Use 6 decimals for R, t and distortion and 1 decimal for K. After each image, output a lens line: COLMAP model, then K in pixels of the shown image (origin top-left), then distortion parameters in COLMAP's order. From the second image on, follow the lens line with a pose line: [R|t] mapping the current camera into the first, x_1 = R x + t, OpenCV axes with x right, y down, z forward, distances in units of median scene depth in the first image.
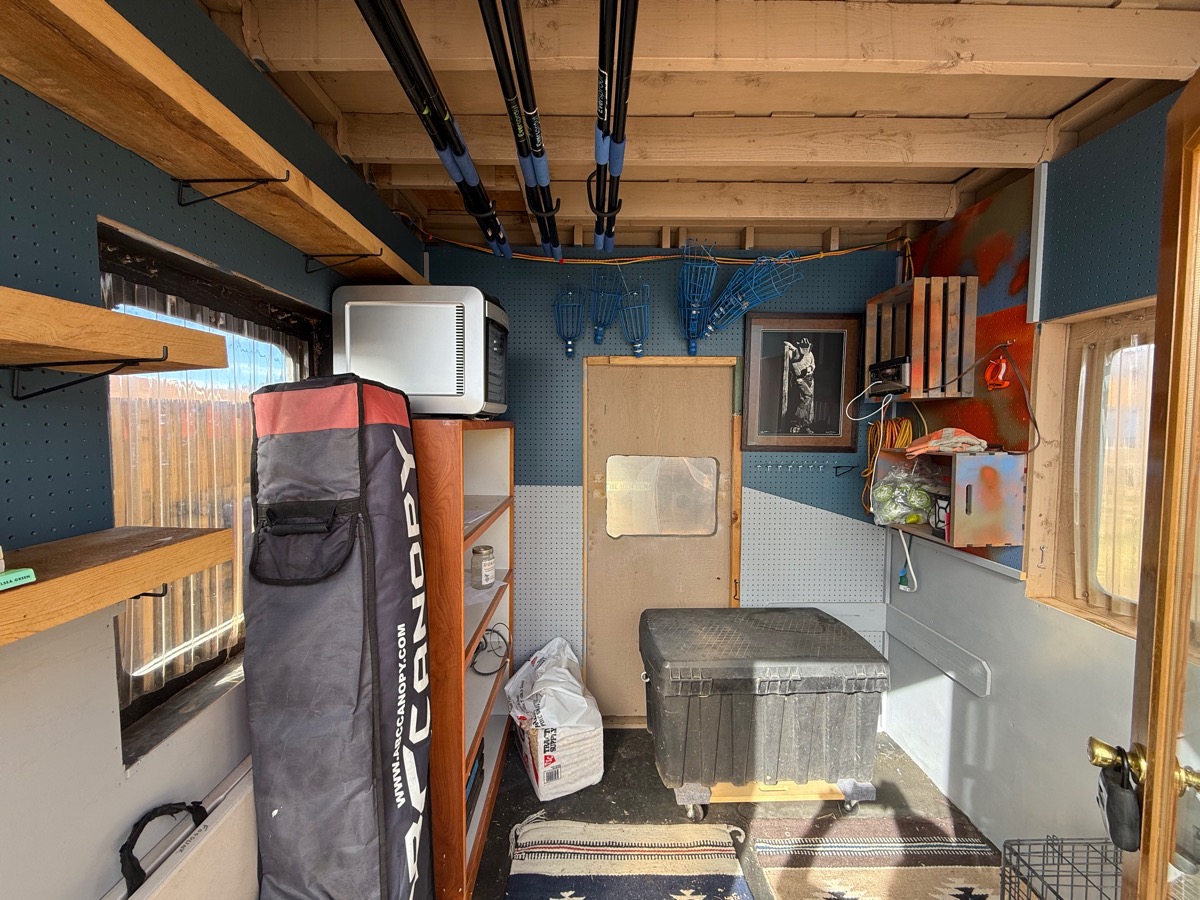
lens RADIAL K [[475.5, 0, 603.9], [0, 475.5, 450.3], [0, 0, 1]] dist [-0.002596, -0.000155]
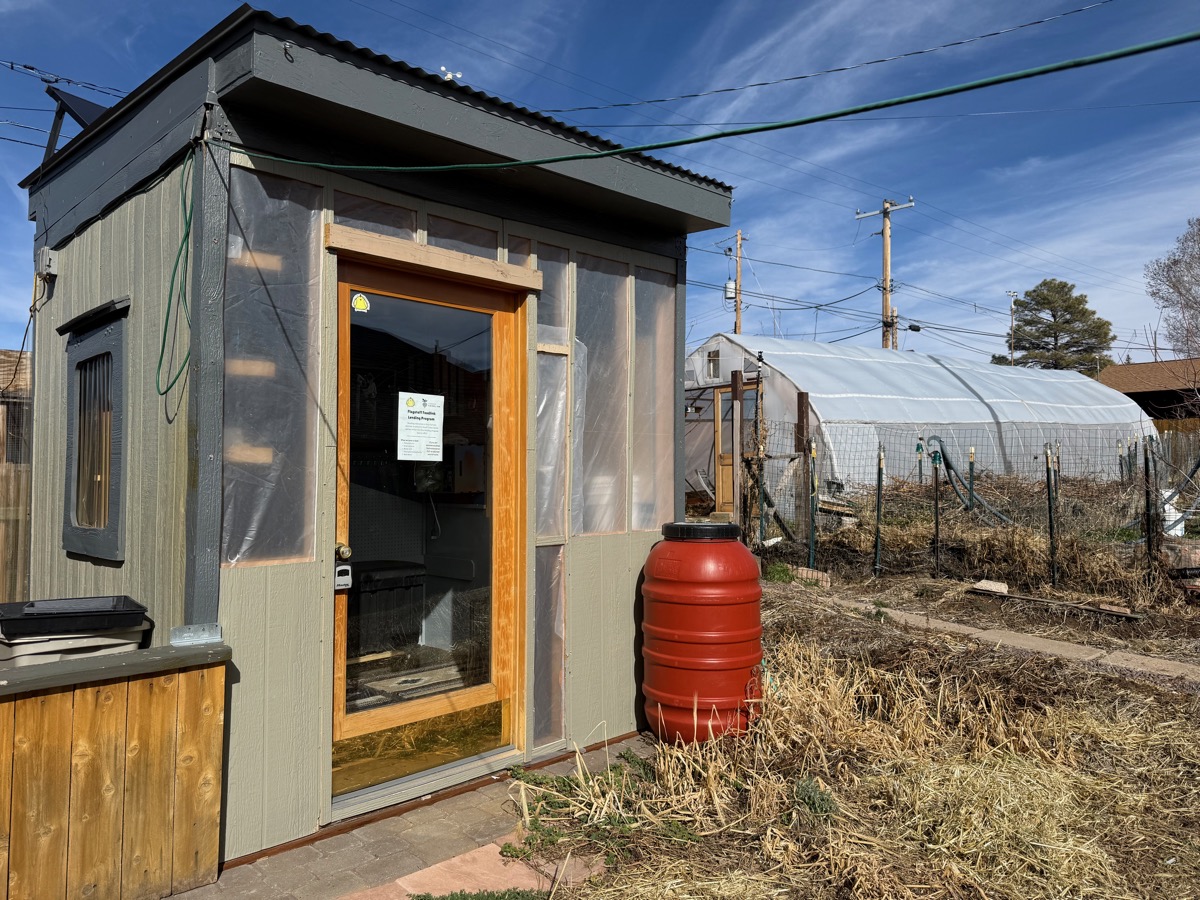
lens RADIAL K [[854.6, 0, 610.9], [0, 854.6, 453.7], [0, 0, 1]] dist [0.058746, -0.062860]
pose [[0.714503, 0.012714, 0.699517, -1.422872], [0.036057, 0.997837, -0.054966, 0.293512], [-0.698703, 0.064496, 0.712499, -2.204445]]
